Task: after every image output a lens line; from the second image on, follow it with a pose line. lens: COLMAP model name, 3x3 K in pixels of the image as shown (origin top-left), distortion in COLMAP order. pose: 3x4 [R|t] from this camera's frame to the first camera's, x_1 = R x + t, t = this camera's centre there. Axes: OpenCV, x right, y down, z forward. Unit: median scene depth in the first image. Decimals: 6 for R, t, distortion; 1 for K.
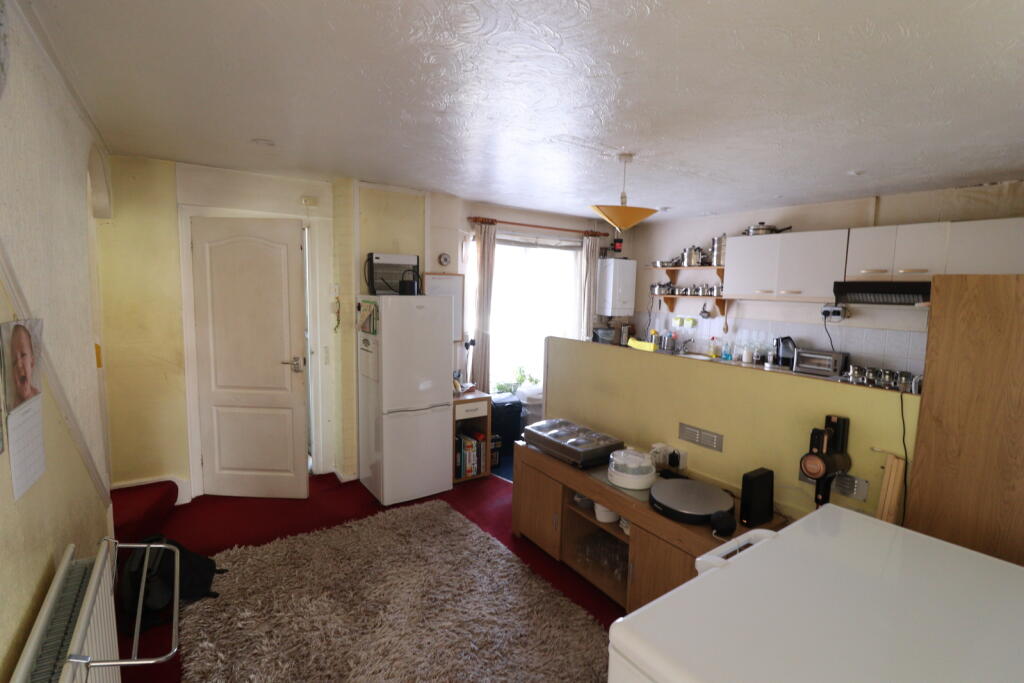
lens RADIAL K [[481.6, 0, 514.2], [0, 481.6, 339.8], [0, 0, 1]] dist [-0.003516, -0.000359]
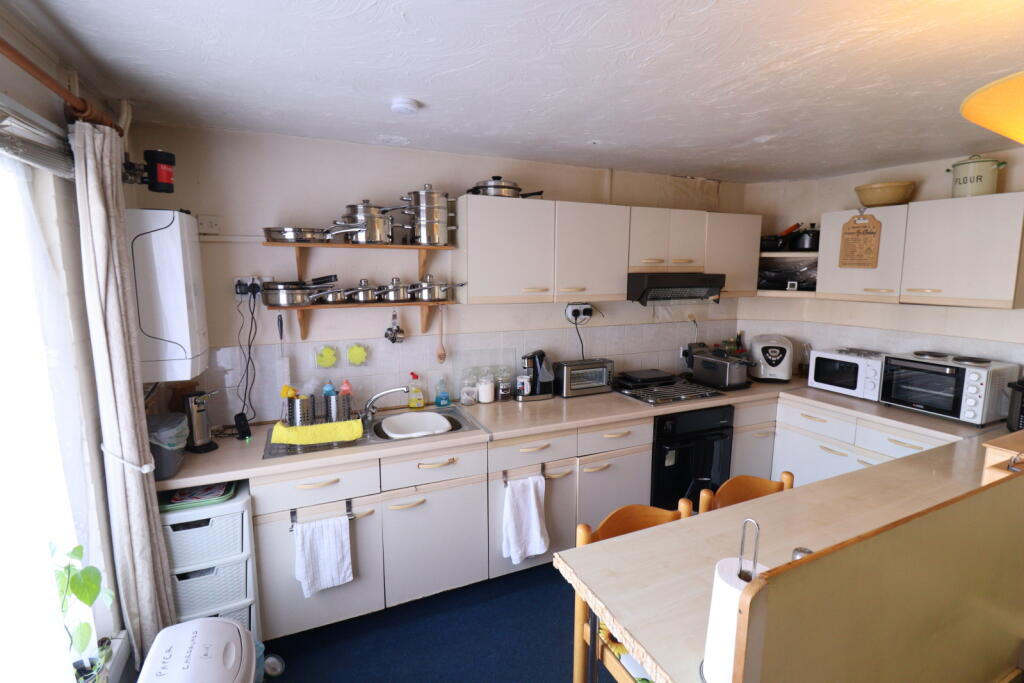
lens RADIAL K [[481.6, 0, 515.6], [0, 481.6, 343.4], [0, 0, 1]] dist [-0.003516, -0.000359]
pose [[0.158298, -0.181720, 0.970525, -0.105381], [0.108651, 0.980155, 0.165802, -0.123740], [-0.981395, 0.079202, 0.174900, 0.817423]]
